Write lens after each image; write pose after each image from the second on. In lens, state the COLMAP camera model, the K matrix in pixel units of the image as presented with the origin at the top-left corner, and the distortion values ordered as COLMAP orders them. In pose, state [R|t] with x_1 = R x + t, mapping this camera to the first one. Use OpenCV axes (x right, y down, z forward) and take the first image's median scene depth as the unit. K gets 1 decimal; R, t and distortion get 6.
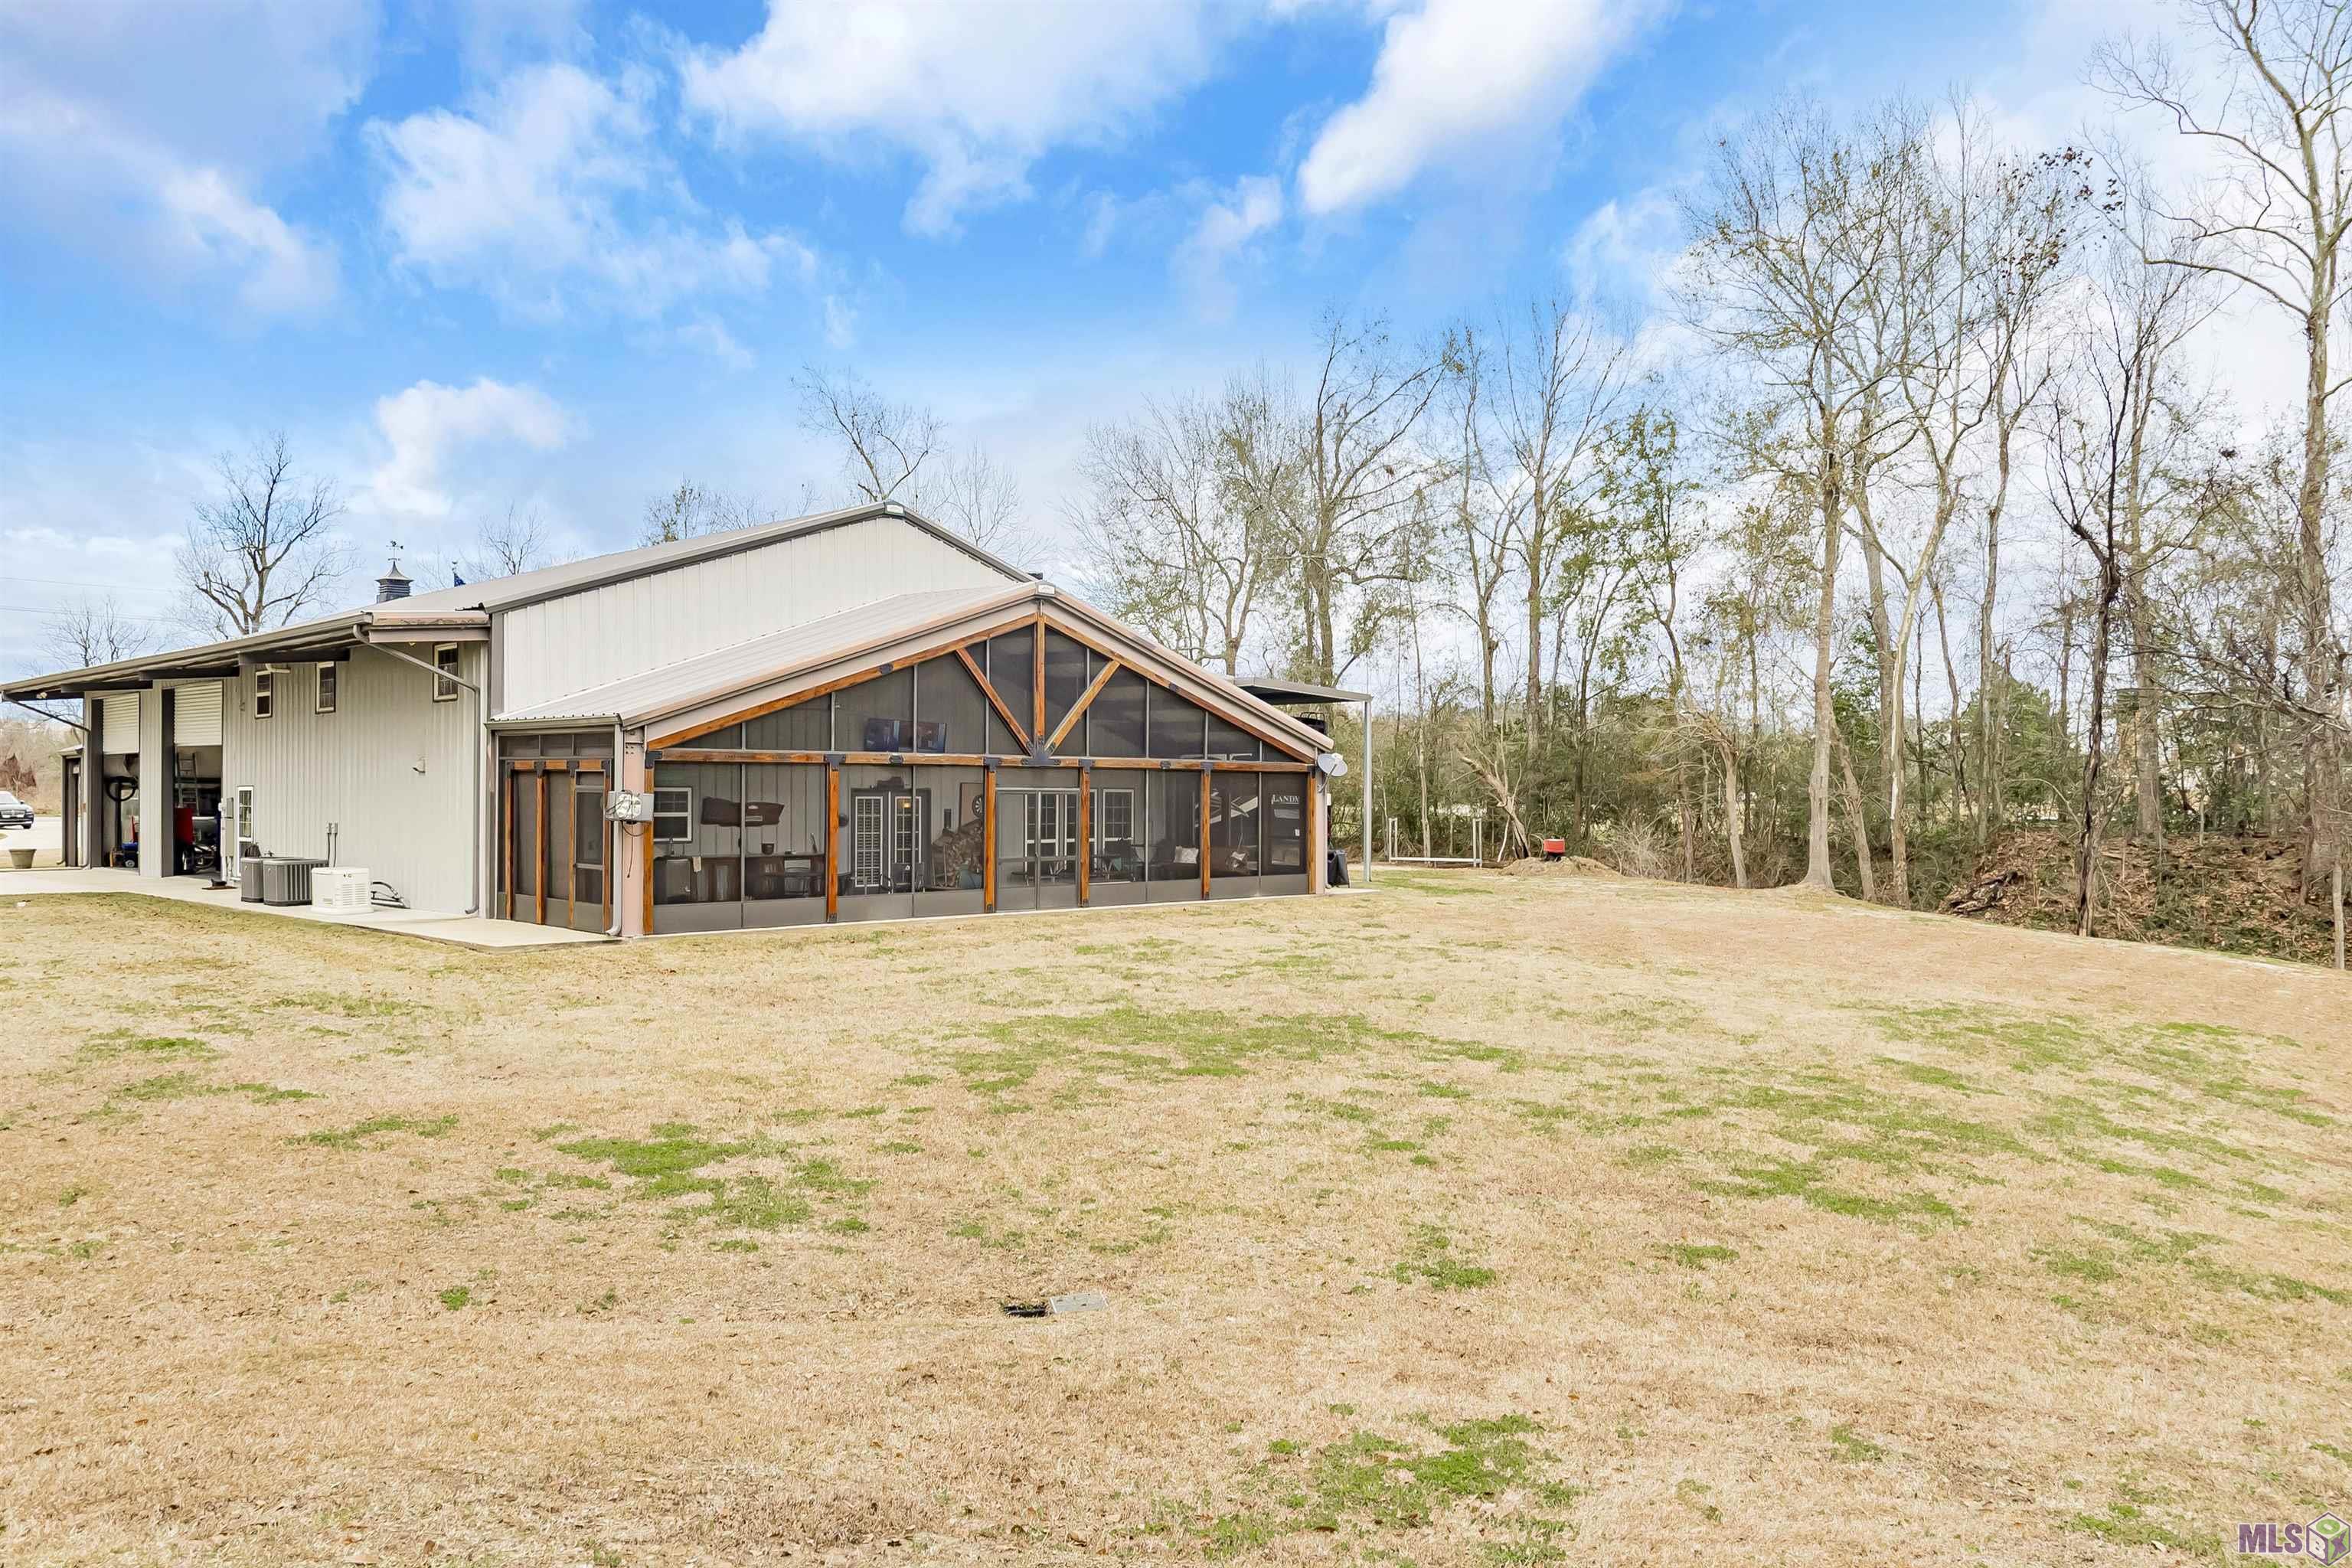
lens RADIAL K [[1720.6, 0, 1143.8], [0, 1720.6, 780.3], [0, 0, 1]] dist [-0.012357, 0.002087]
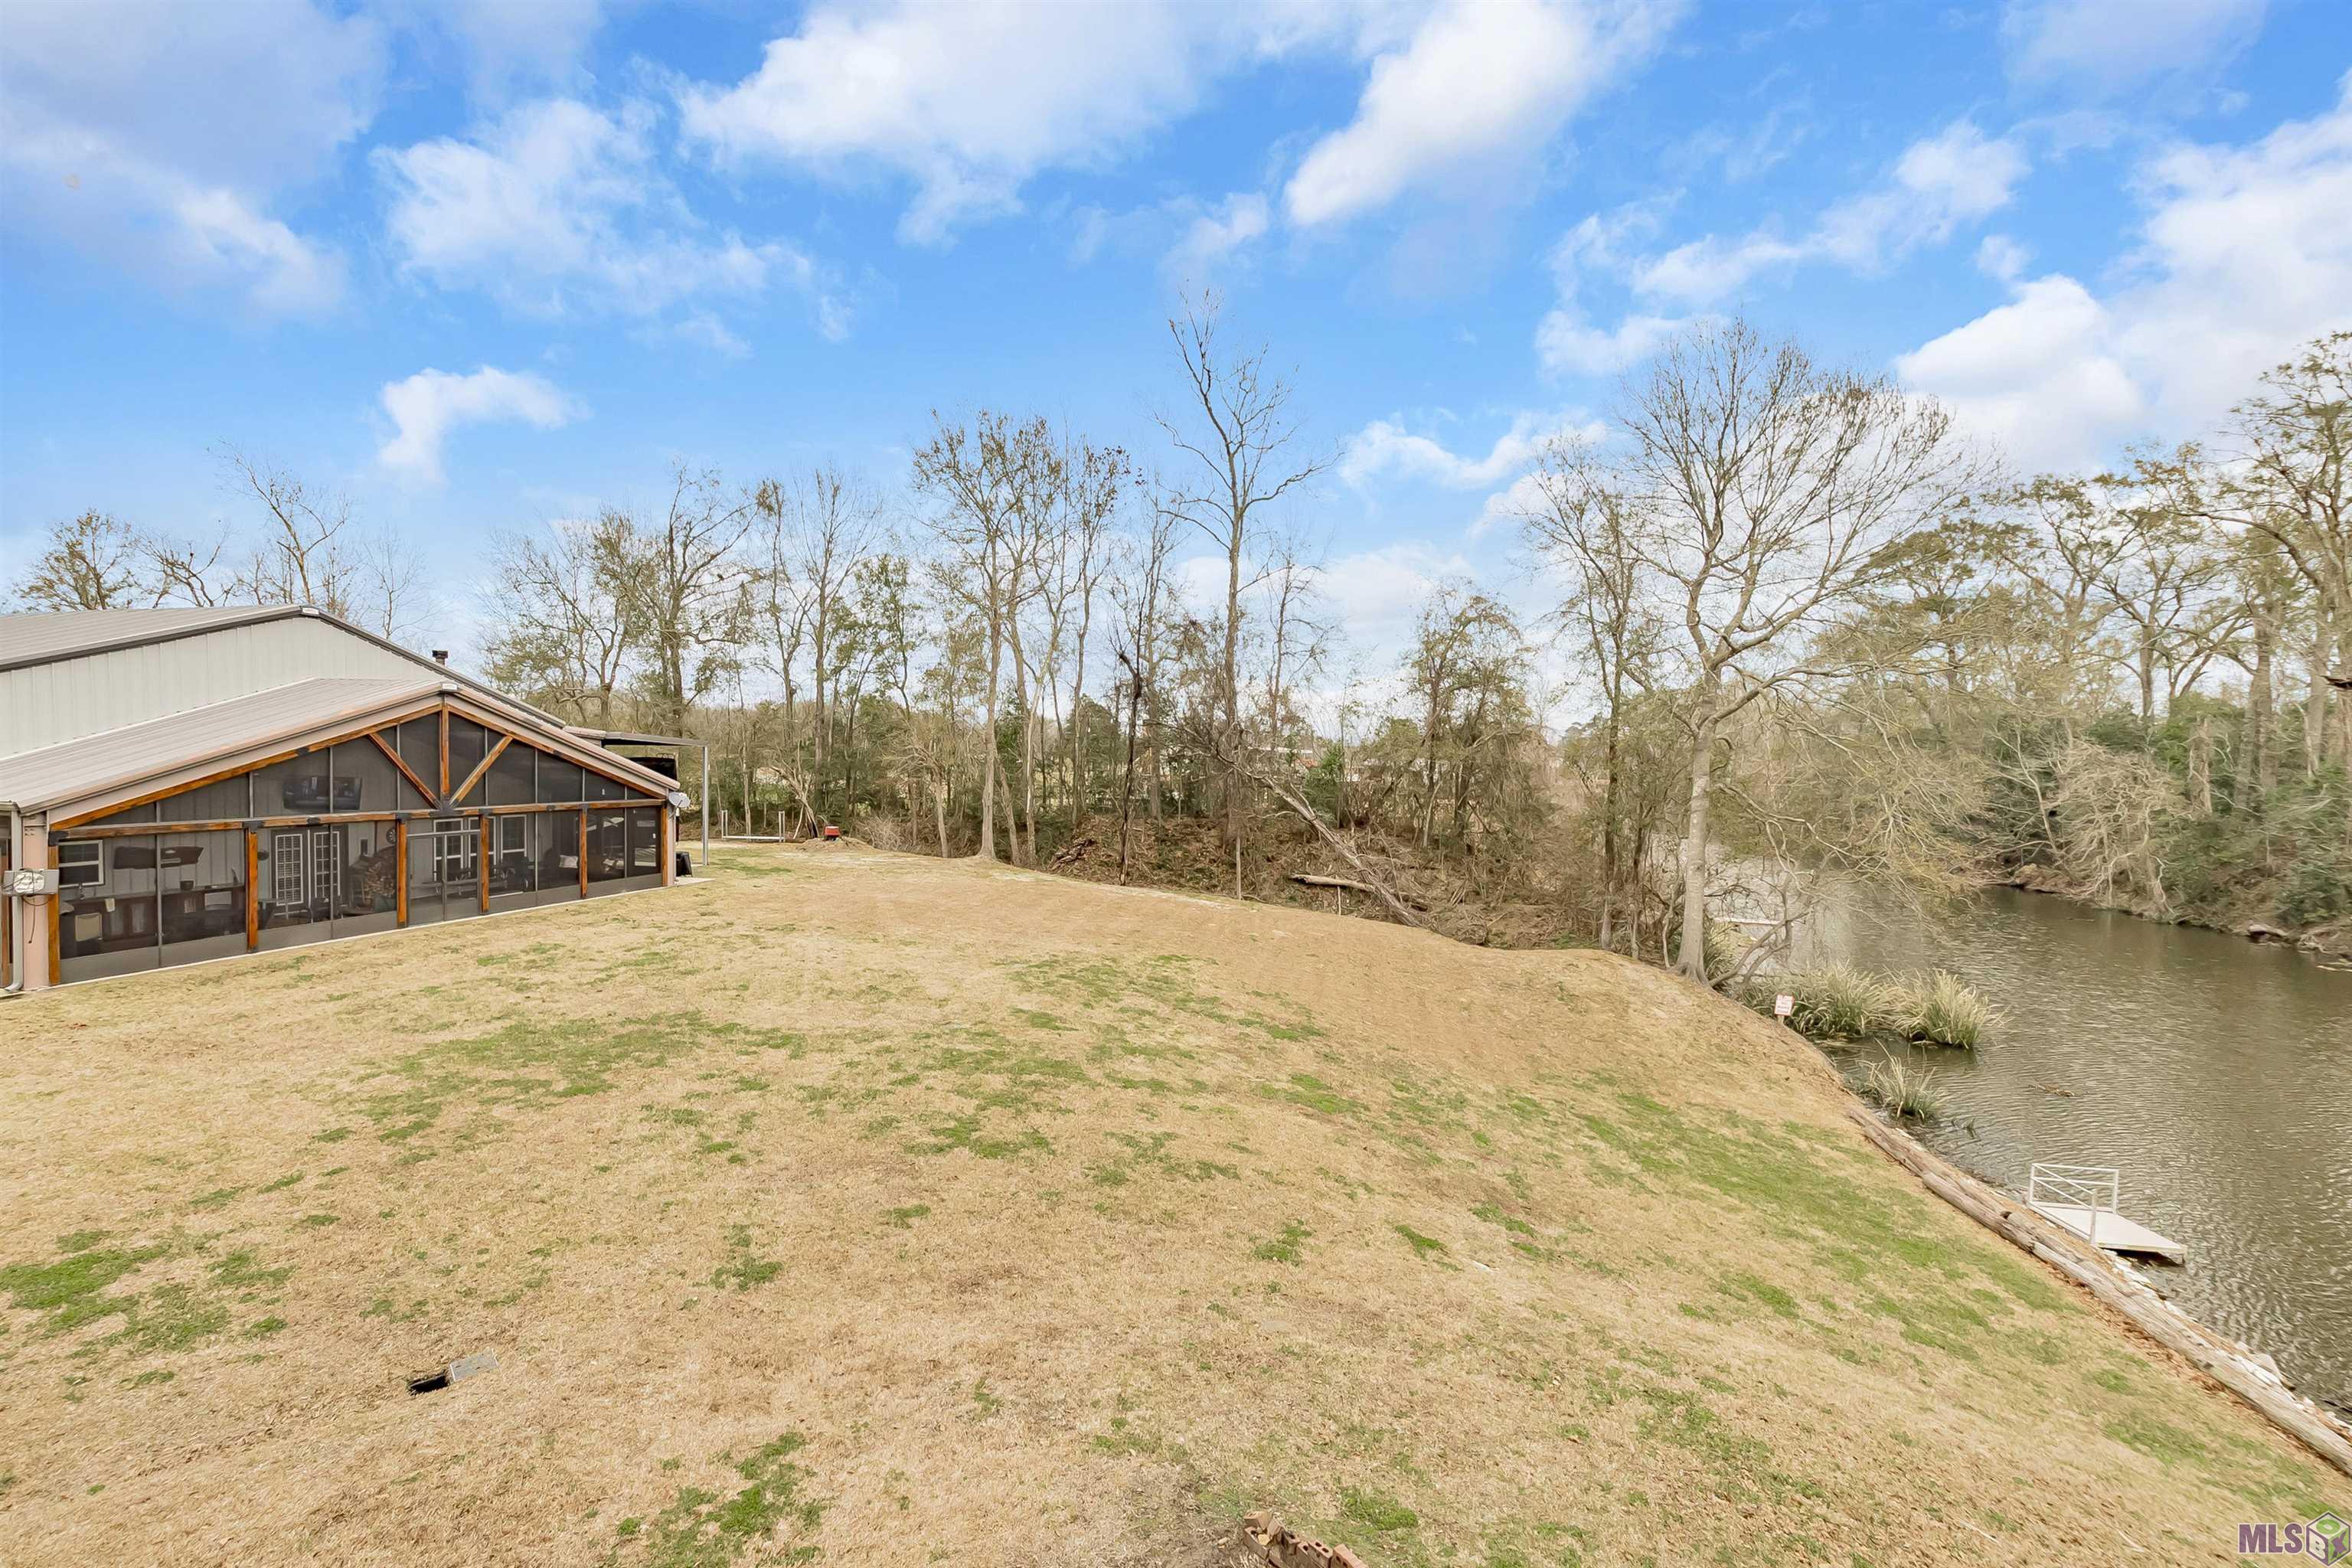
lens RADIAL K [[1067.7, 0, 1141.0], [0, 1067.7, 784.0], [0, 0, 1]] dist [-0.006317, 0.002486]
pose [[0.870946, -0.008423, 0.491307, 0.005006], [-0.010516, 0.999305, 0.035774, -0.075035], [-0.491267, -0.036324, 0.870252, -0.003100]]
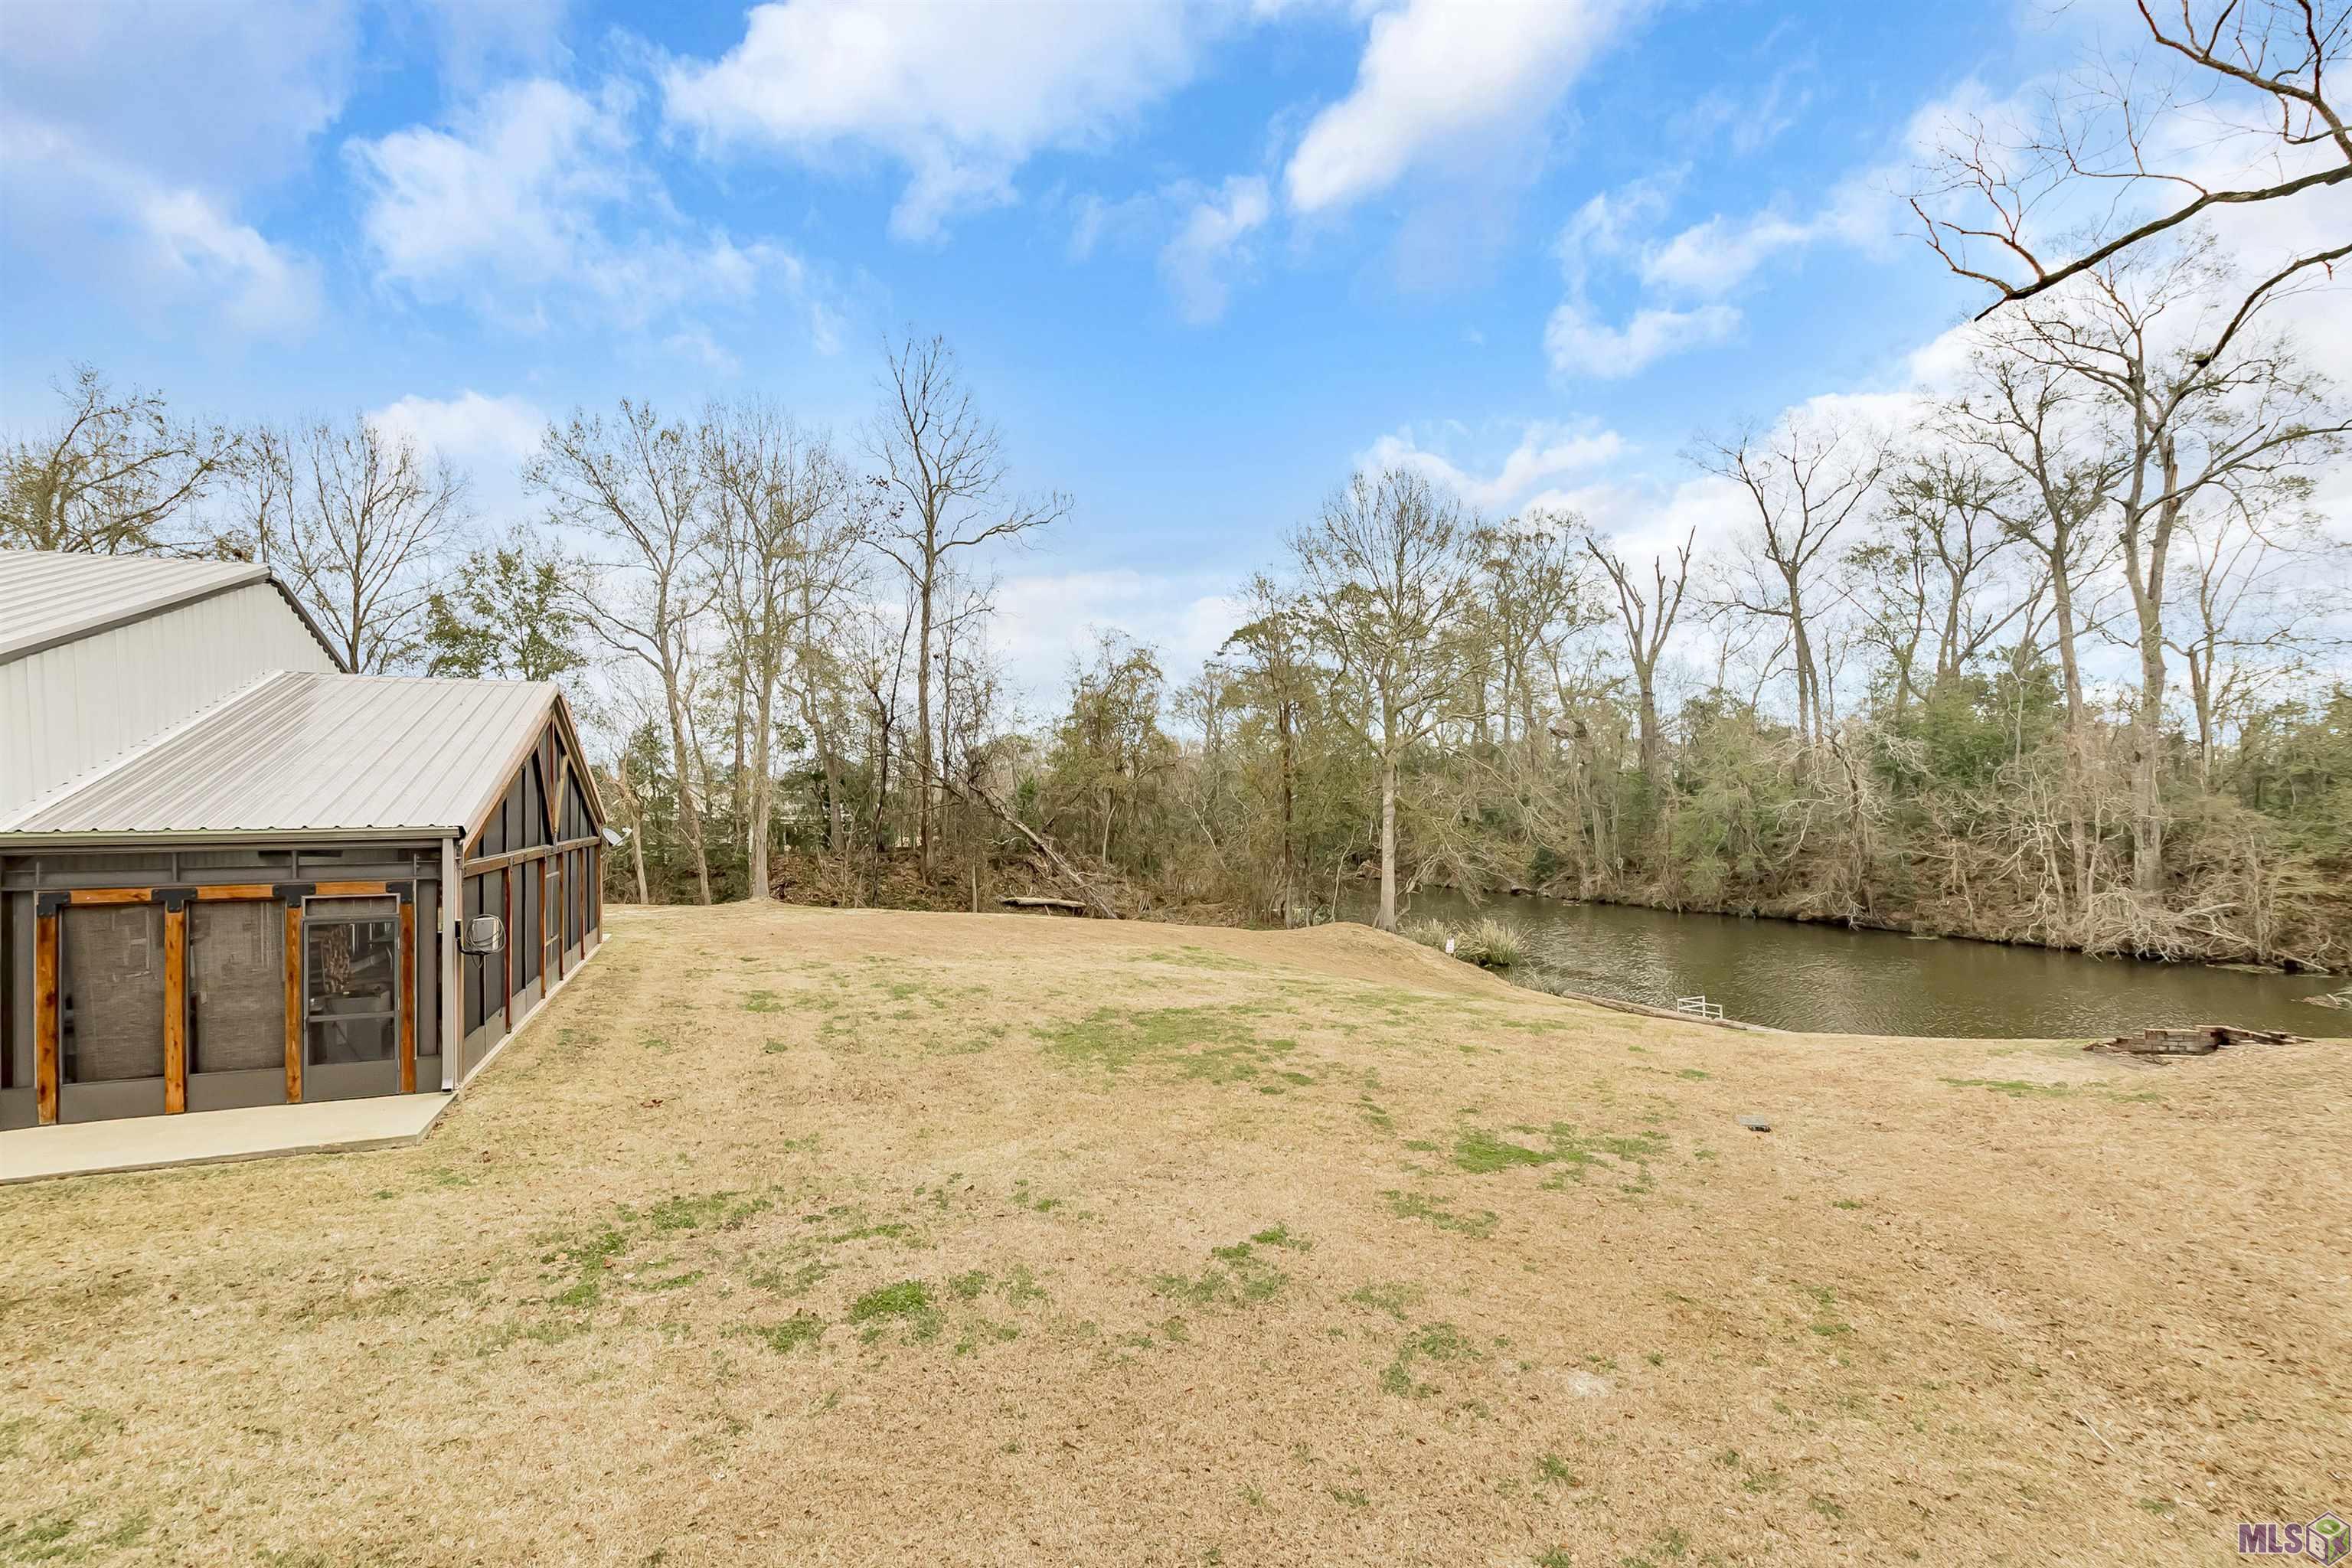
lens RADIAL K [[1067.7, 0, 1192.7], [0, 1067.7, 790.0], [0, 0, 1]] dist [-0.006317, 0.002486]
pose [[0.384096, -0.002022, 0.923291, -0.572575], [0.010202, 0.999946, -0.002054, -0.045680], [-0.923237, 0.010208, 0.384096, 0.408952]]
